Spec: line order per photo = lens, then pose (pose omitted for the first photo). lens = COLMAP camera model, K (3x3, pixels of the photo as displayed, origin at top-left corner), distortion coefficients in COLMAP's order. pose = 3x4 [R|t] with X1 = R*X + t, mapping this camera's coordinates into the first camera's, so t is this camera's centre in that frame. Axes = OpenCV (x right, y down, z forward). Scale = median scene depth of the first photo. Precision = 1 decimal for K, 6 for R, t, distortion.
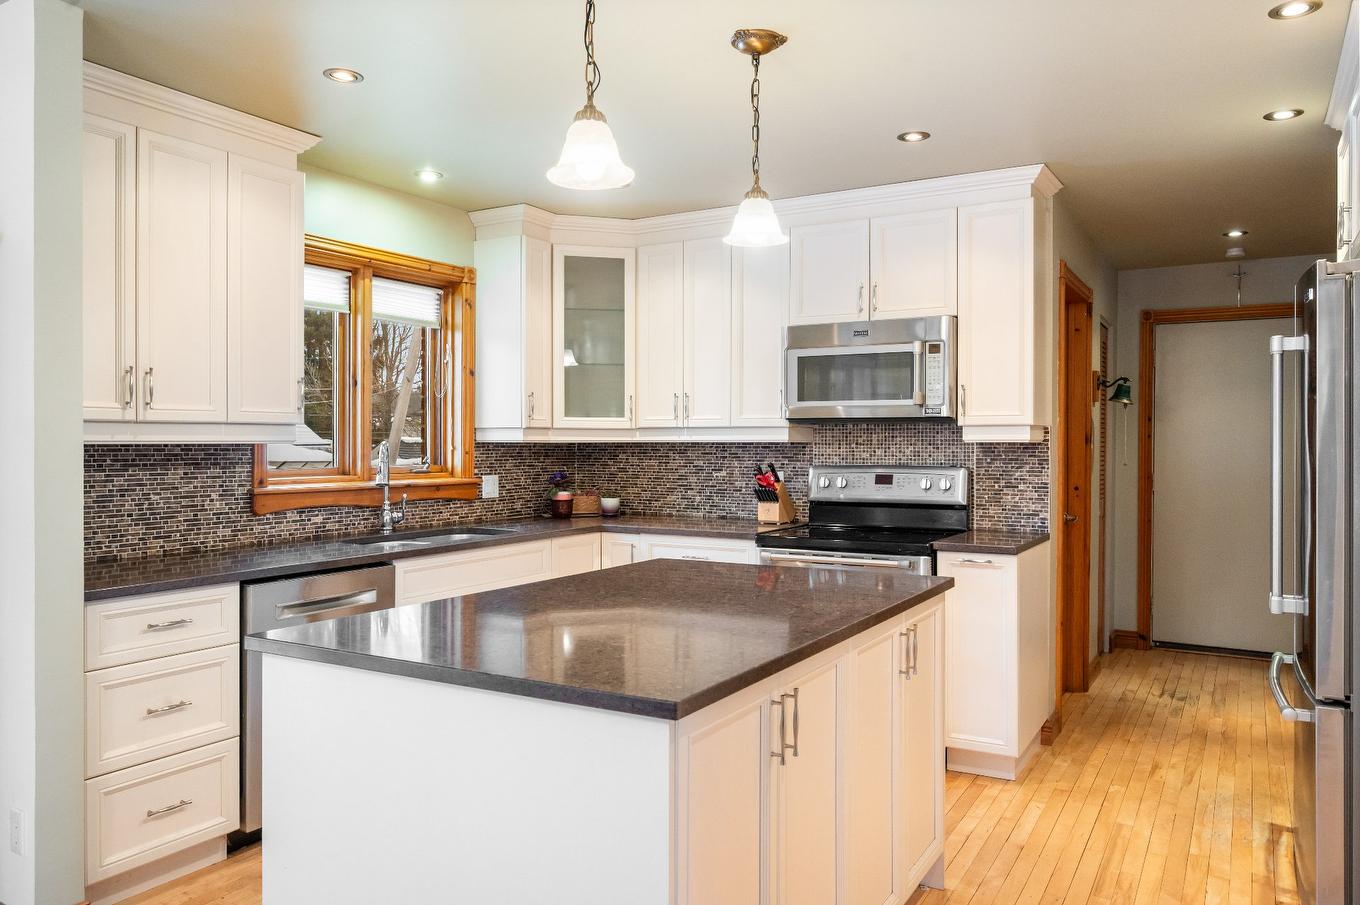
lens RADIAL K [[961.9, 0, 685.4], [0, 961.9, 451.7], [0, 0, 1]] dist [-0.013990, 0.002197]
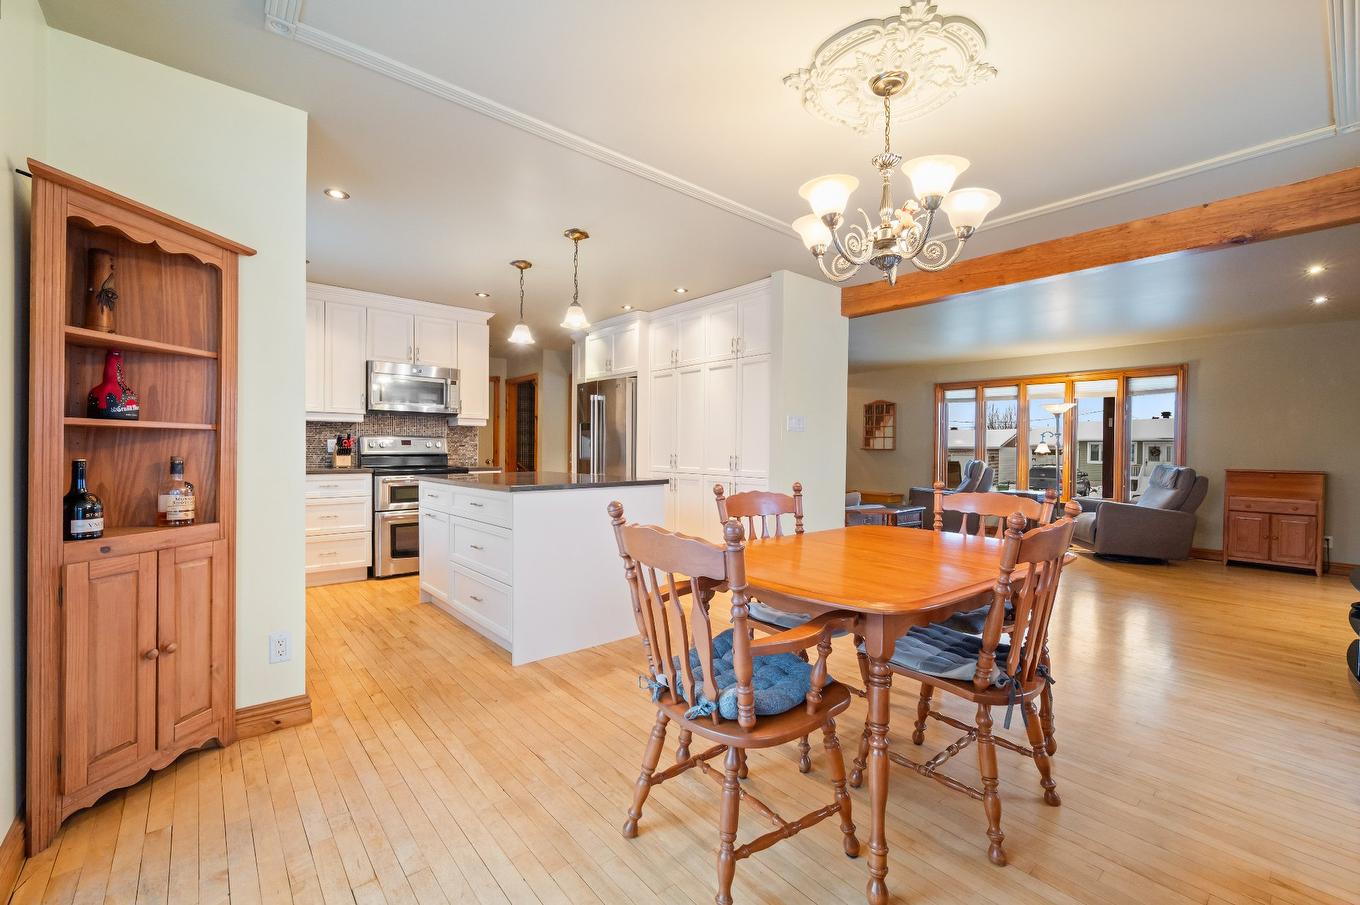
lens RADIAL K [[579.5, 0, 685.7], [0, 579.5, 456.4], [0, 0, 1]] dist [-0.001930, -0.000127]
pose [[0.325192, -0.009364, 0.945602, -0.786399], [0.000021, 0.999951, 0.009895, 0.047398], [-0.945648, -0.003198, 0.325177, 0.045161]]
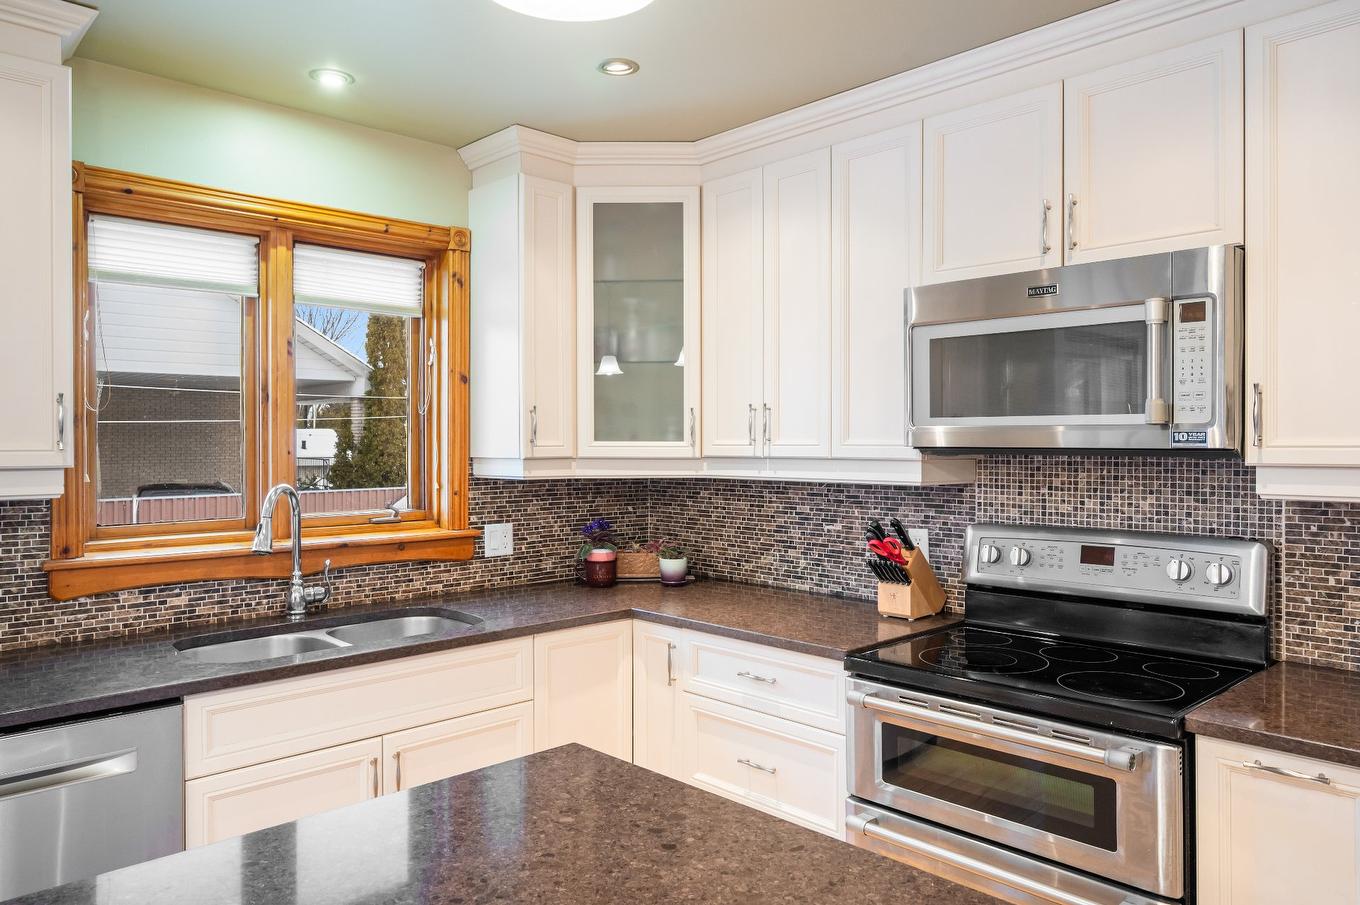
lens RADIAL K [[930.1, 0, 683.0], [0, 930.1, 449.7], [0, 0, 1]] dist [-0.008286, 0.001781]
pose [[0.962449, -0.000427, -0.271461, 0.126171], [0.000038, 0.999999, -0.001438, -0.032671], [0.271461, 0.001373, 0.962448, 0.433350]]
